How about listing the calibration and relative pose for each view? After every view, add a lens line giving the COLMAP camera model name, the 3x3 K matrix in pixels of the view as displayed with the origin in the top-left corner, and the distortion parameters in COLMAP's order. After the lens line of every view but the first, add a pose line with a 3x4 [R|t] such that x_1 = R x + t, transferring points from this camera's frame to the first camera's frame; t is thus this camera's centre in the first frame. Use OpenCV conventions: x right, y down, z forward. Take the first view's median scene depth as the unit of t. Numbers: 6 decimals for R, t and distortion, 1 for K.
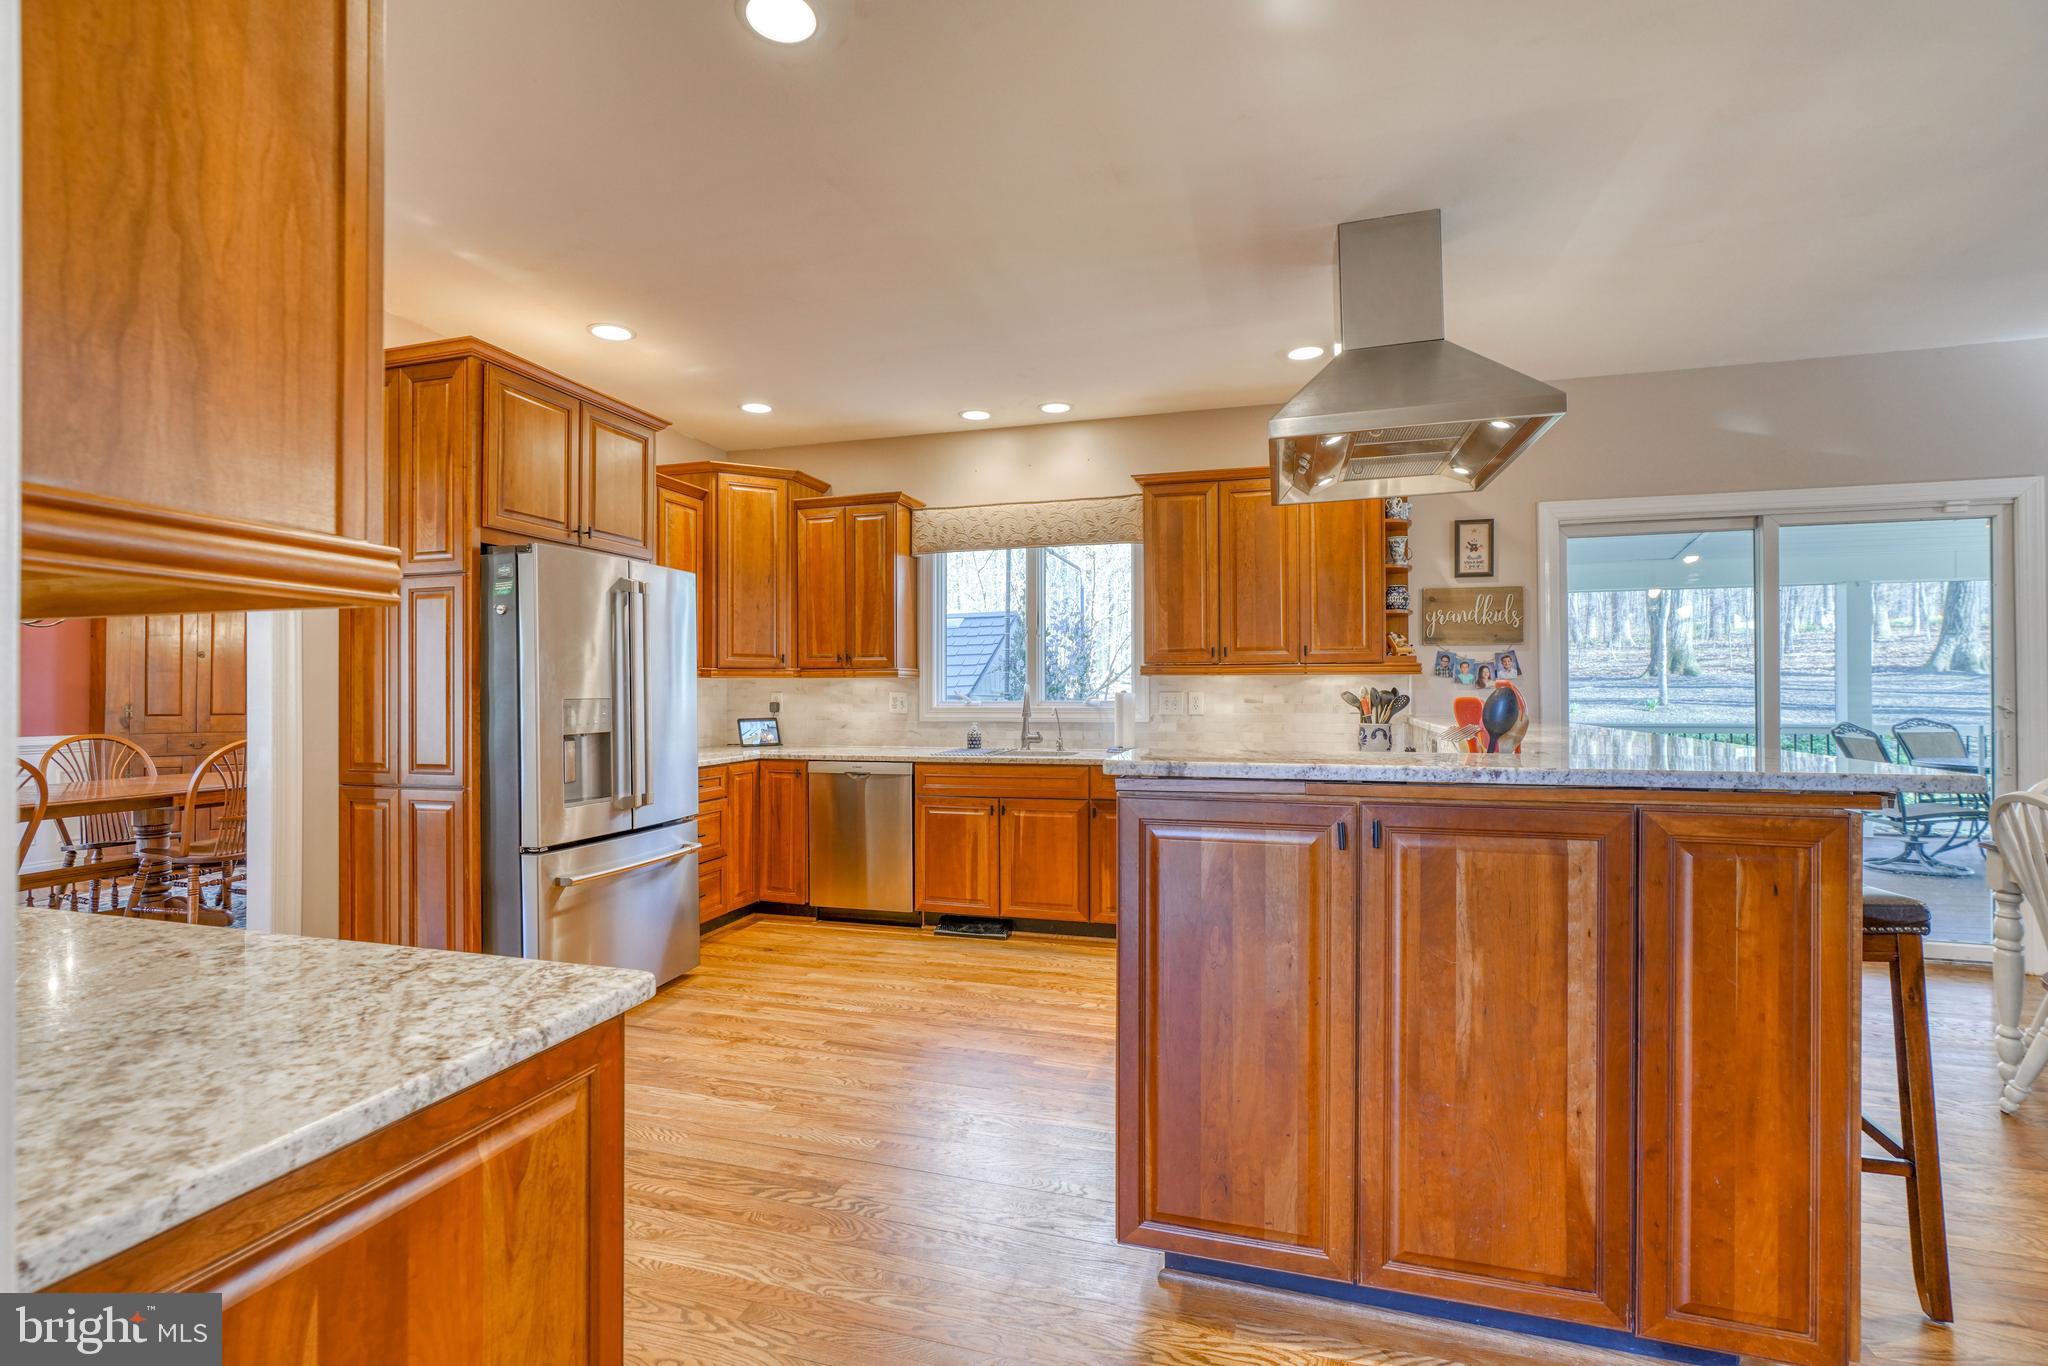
lens RADIAL K [[911.4, 0, 1017.2], [0, 911.4, 683.6], [0, 0, 1]] dist [-0.008848, 0.002503]
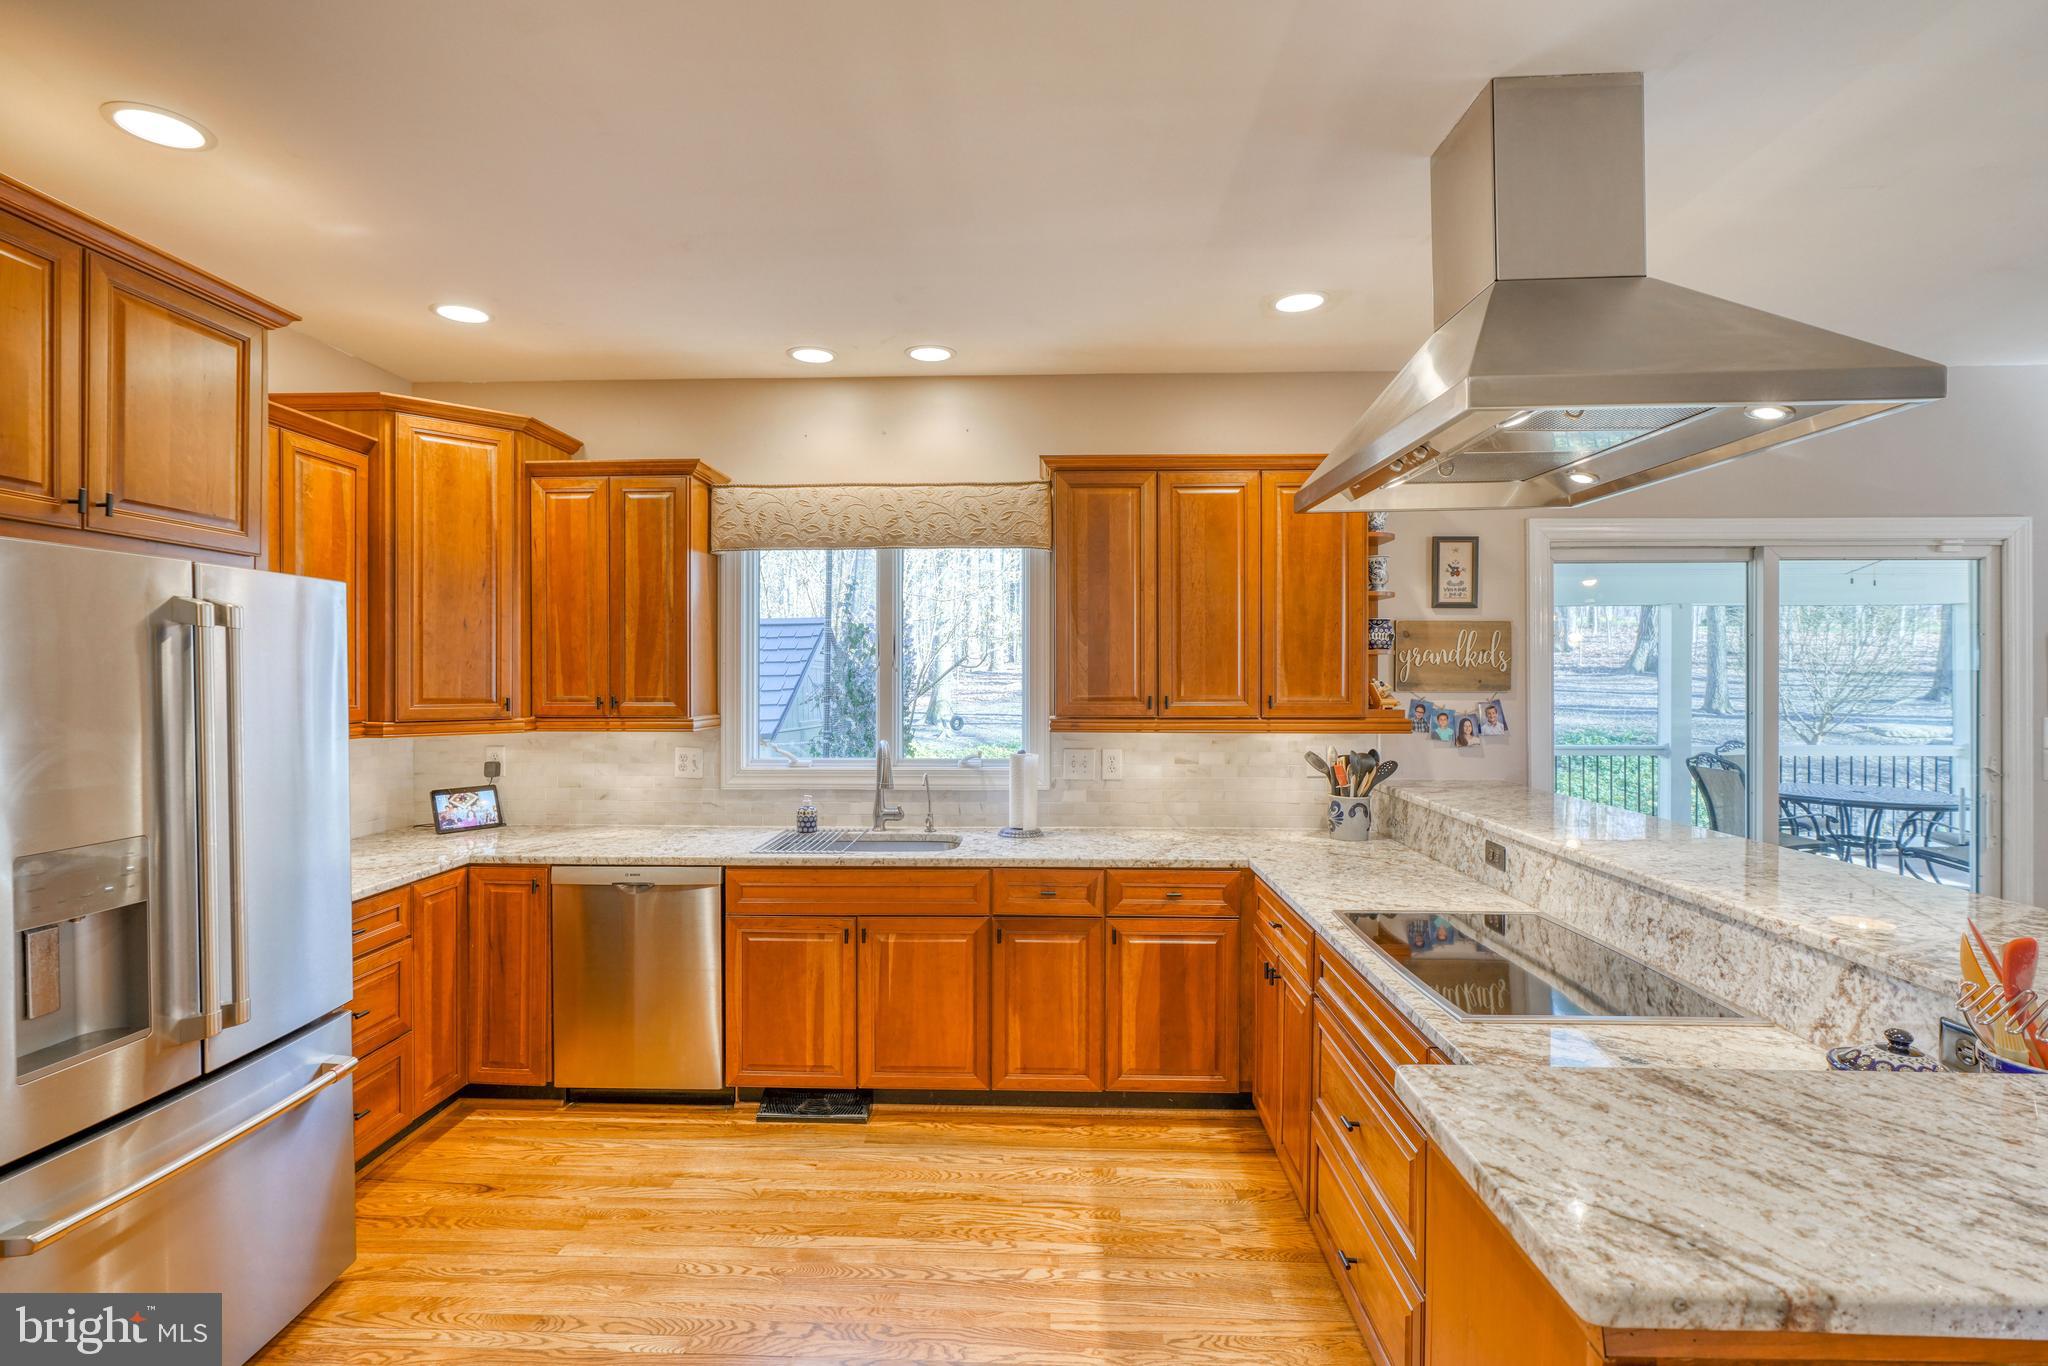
lens RADIAL K [[952.9, 0, 1015.3], [0, 952.9, 679.6], [0, 0, 1]] dist [-0.006281, 0.001293]
pose [[0.969054, 0.001914, 0.246841, -0.081231], [-0.004106, 0.999957, 0.008369, -0.058722], [-0.246814, -0.009124, 0.969020, 0.277769]]
